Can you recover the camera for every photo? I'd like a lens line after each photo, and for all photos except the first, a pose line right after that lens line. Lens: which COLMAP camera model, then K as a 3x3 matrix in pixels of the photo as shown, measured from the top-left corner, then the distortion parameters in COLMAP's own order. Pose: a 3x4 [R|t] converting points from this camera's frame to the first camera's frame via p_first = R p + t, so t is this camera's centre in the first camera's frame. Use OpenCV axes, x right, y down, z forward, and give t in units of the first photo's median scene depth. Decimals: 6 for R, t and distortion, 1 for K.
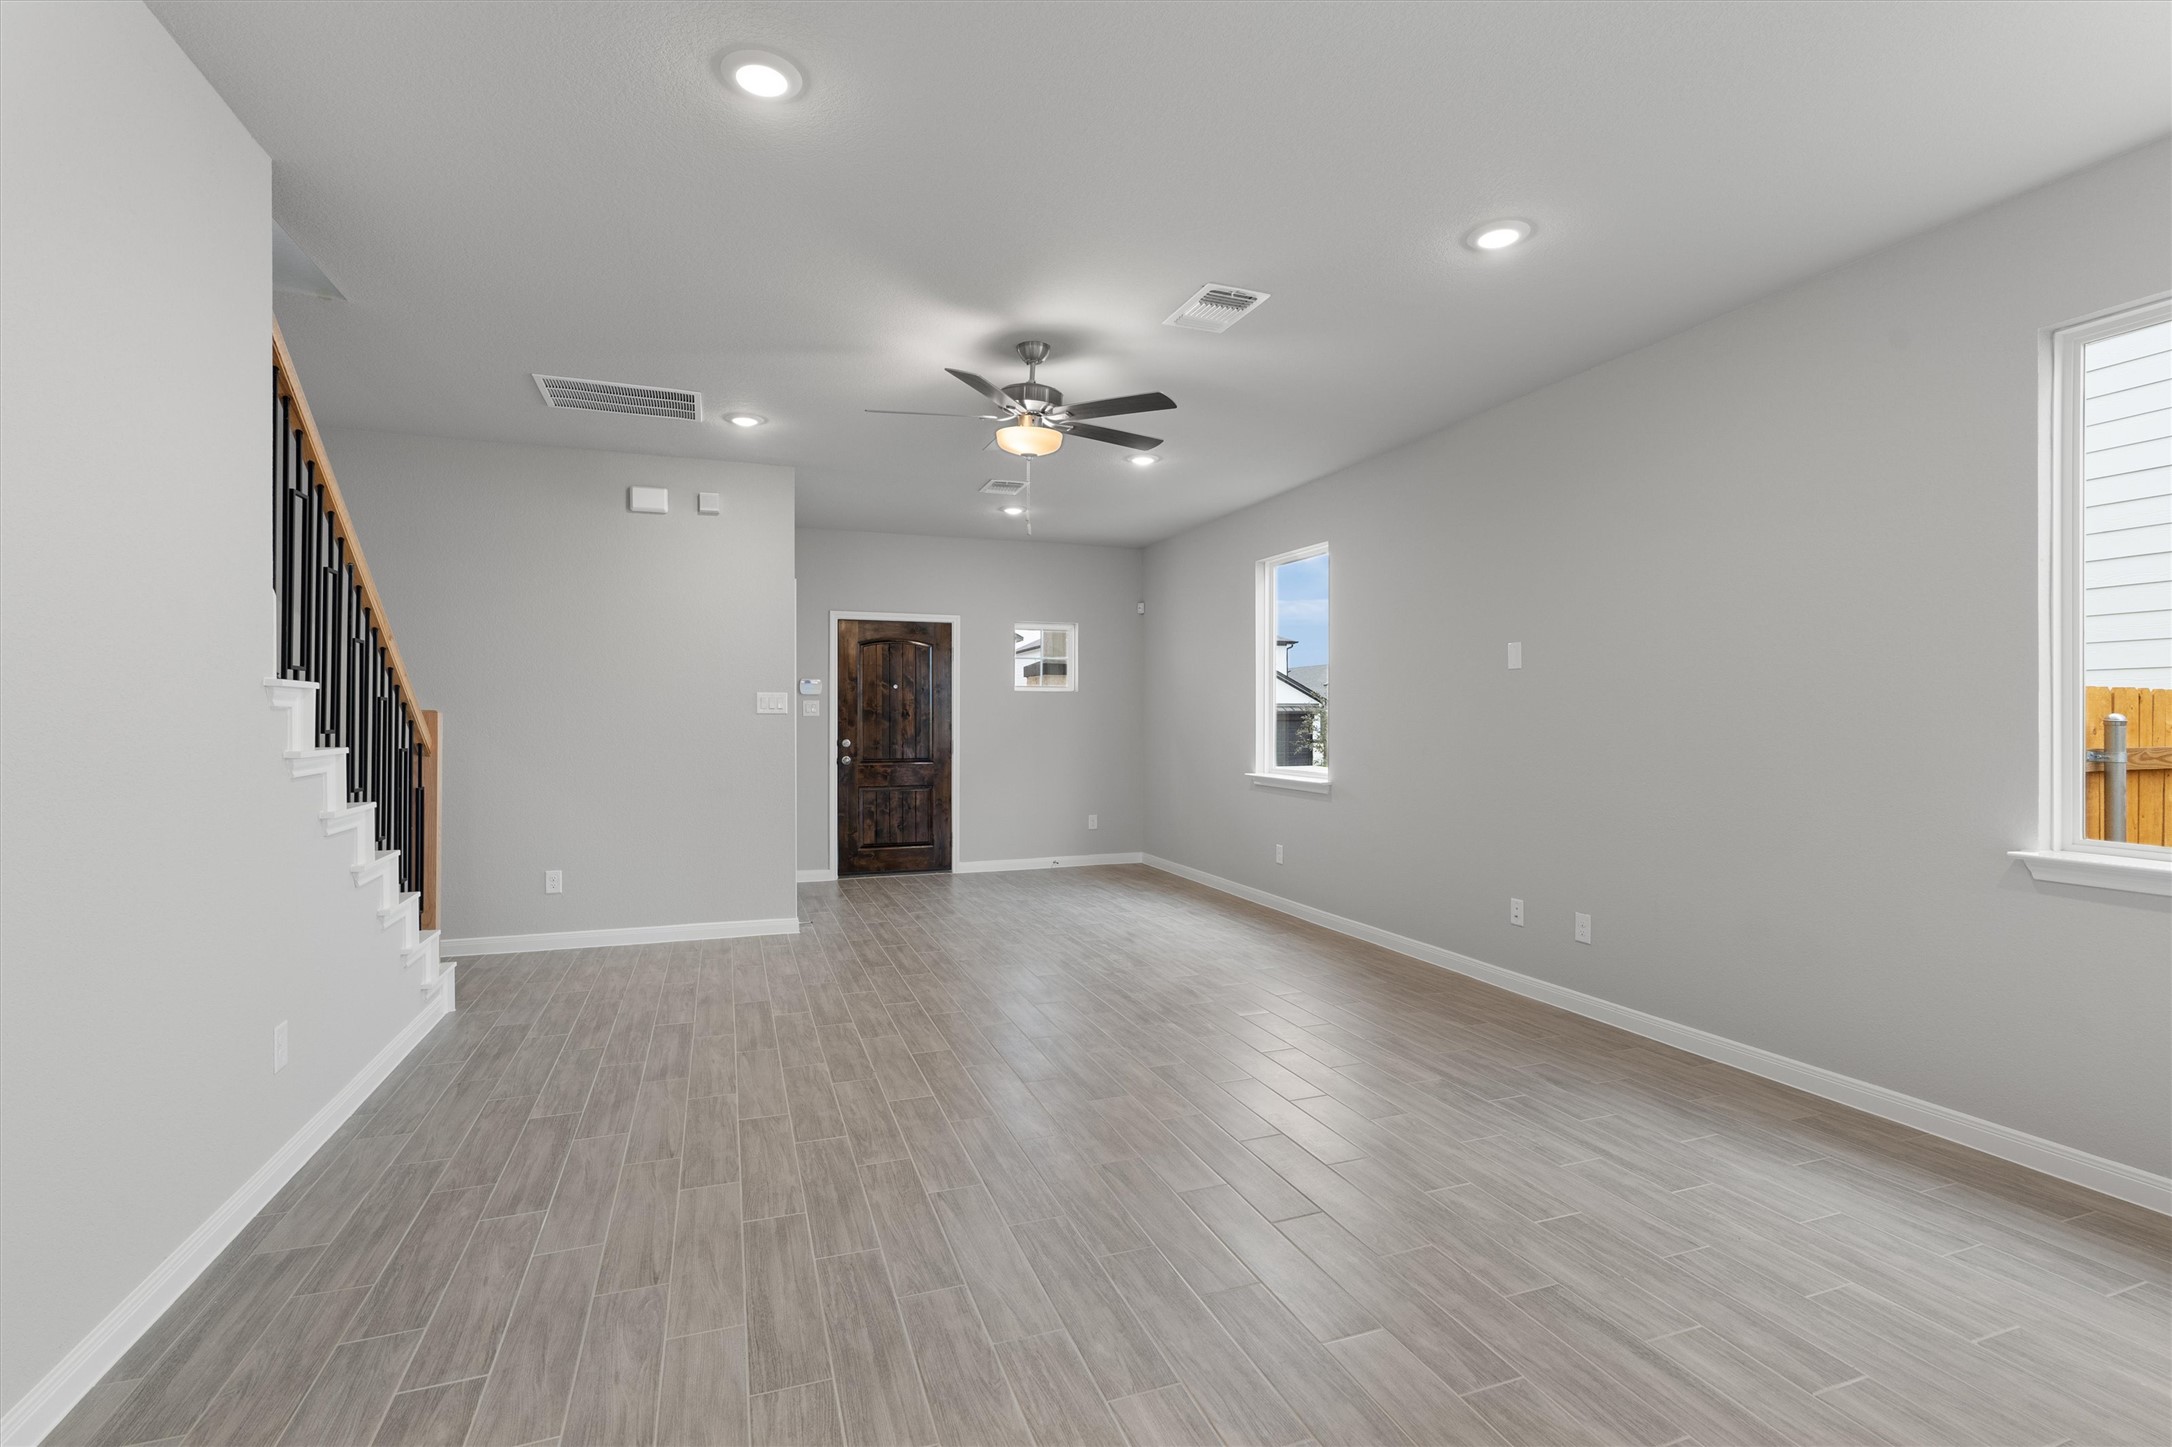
lens RADIAL K [[980.7, 0, 1068.4], [0, 980.7, 725.0], [0, 0, 1]] dist [-0.001037, -0.000843]
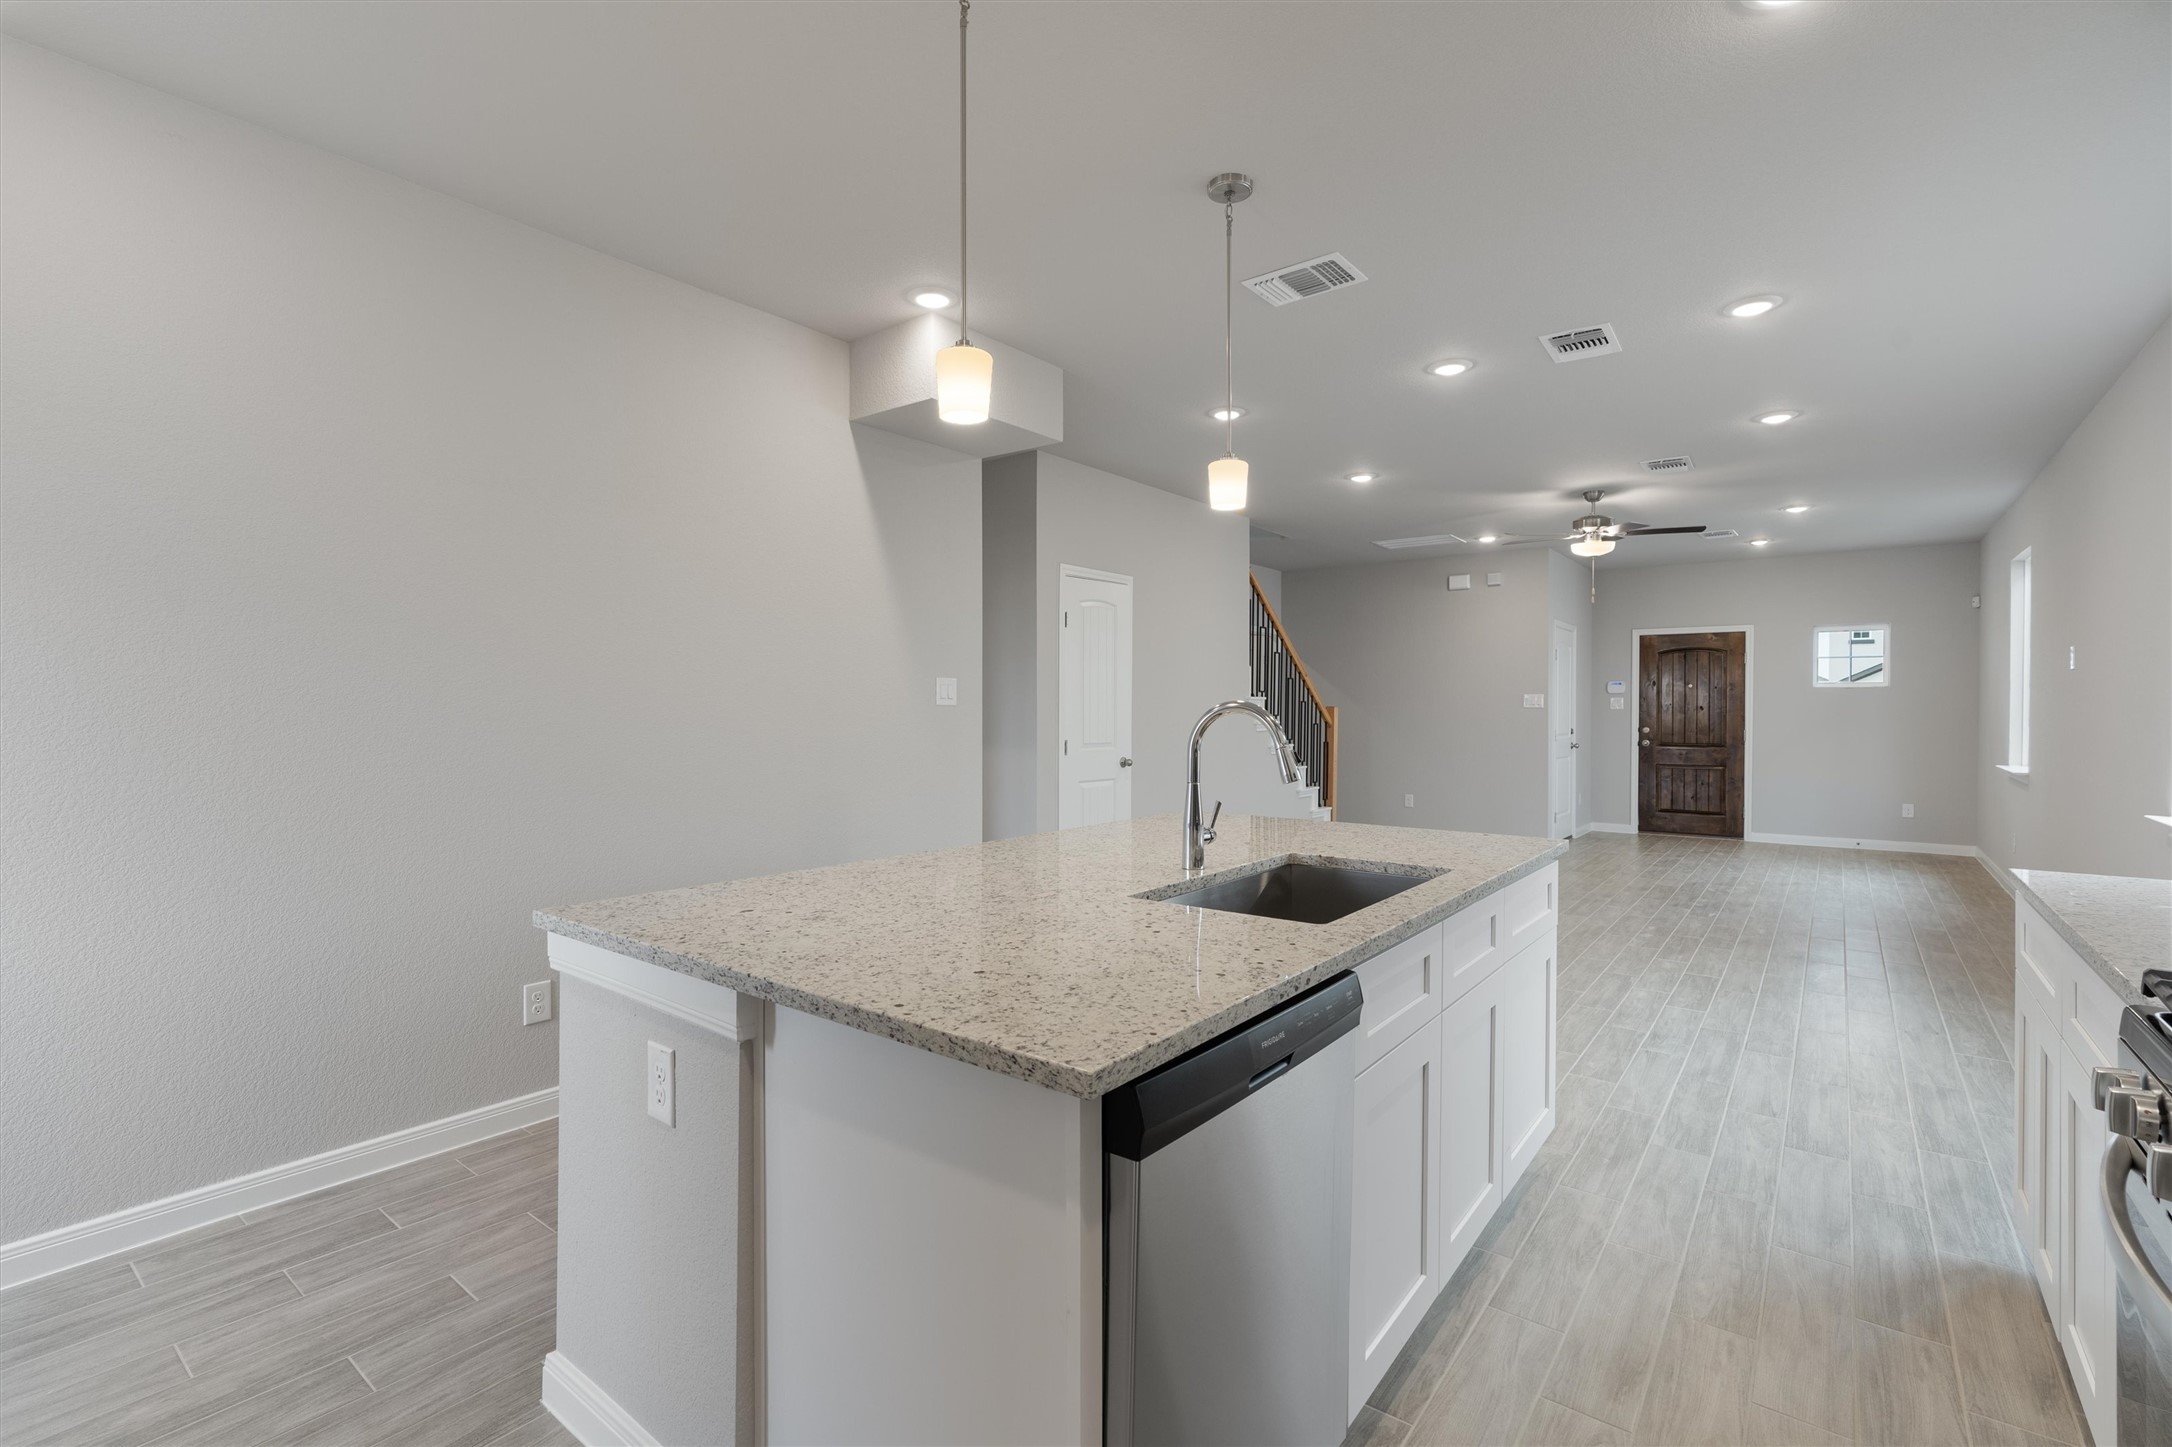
lens RADIAL K [[980.7, 0, 1083.9], [0, 980.7, 720.6], [0, 0, 1]] dist [-0.001037, -0.000843]
pose [[0.541043, 0.014056, -0.840877, 0.459970], [-0.010066, 0.999897, 0.010238, 0.000338], [0.840935, 0.002925, 0.541129, -0.331471]]
